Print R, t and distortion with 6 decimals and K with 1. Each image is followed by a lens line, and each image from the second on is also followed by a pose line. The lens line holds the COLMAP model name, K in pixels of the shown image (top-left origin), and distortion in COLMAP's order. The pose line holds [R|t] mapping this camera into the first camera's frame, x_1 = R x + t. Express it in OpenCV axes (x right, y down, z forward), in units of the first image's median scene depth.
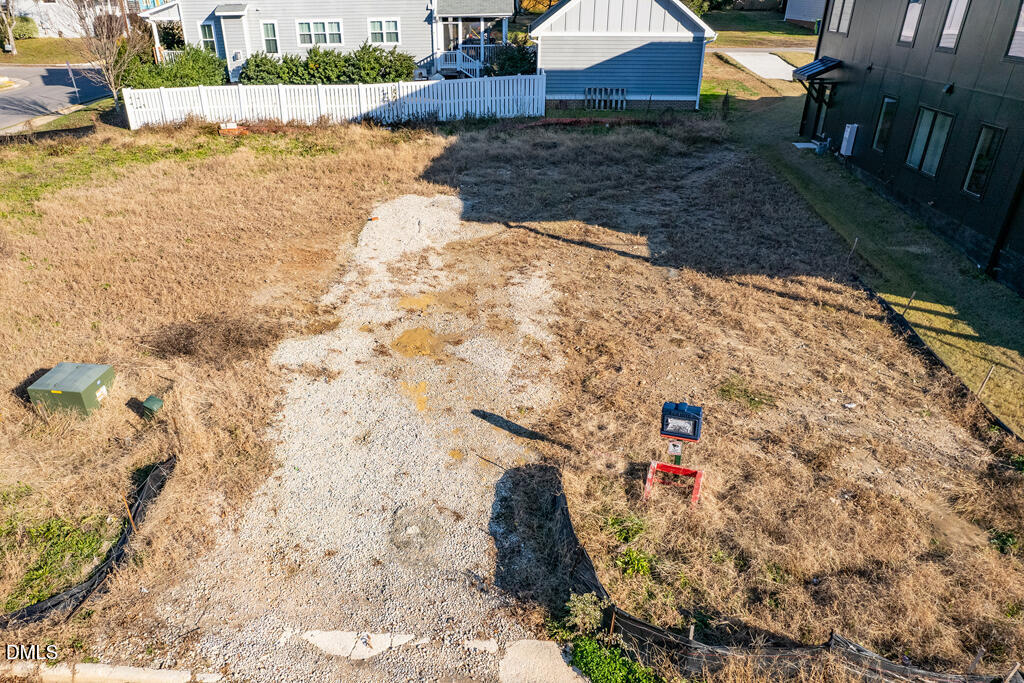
lens RADIAL K [[724.2, 0, 465.5], [0, 724.2, 376.7], [0, 0, 1]] dist [-0.025937, 0.000799]
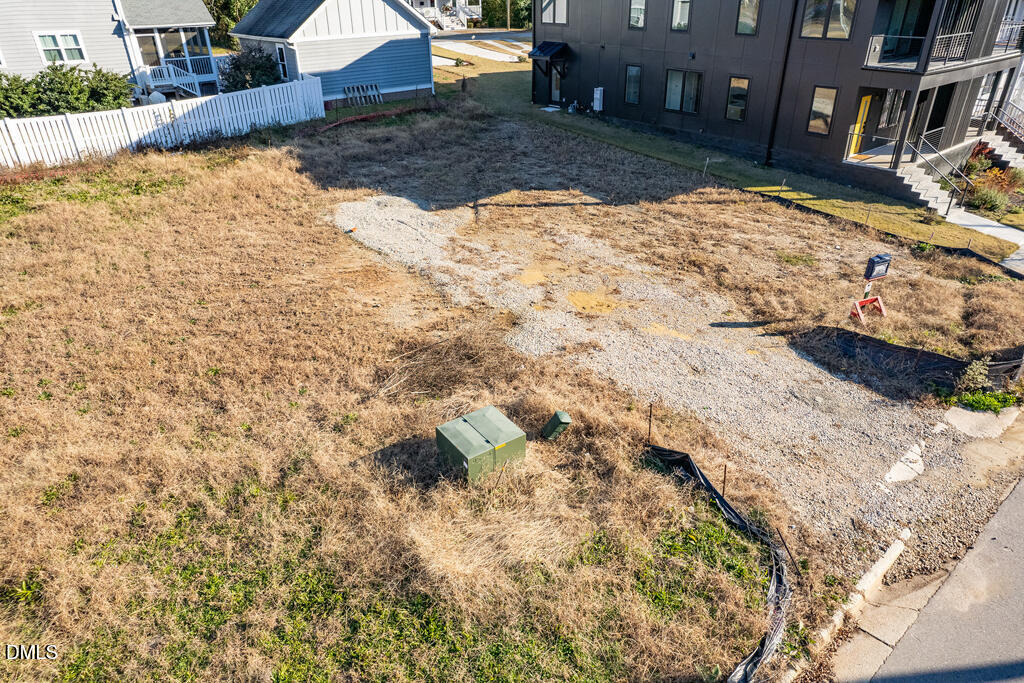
lens RADIAL K [[662.2, 0, 523.4], [0, 662.2, 350.8], [0, 0, 1]] dist [-0.042940, 0.032045]
pose [[0.709685, -0.341495, 0.616221, -0.593782], [0.341055, 0.931877, 0.123640, -0.103473], [-0.616465, 0.122420, 0.777807, 0.197959]]
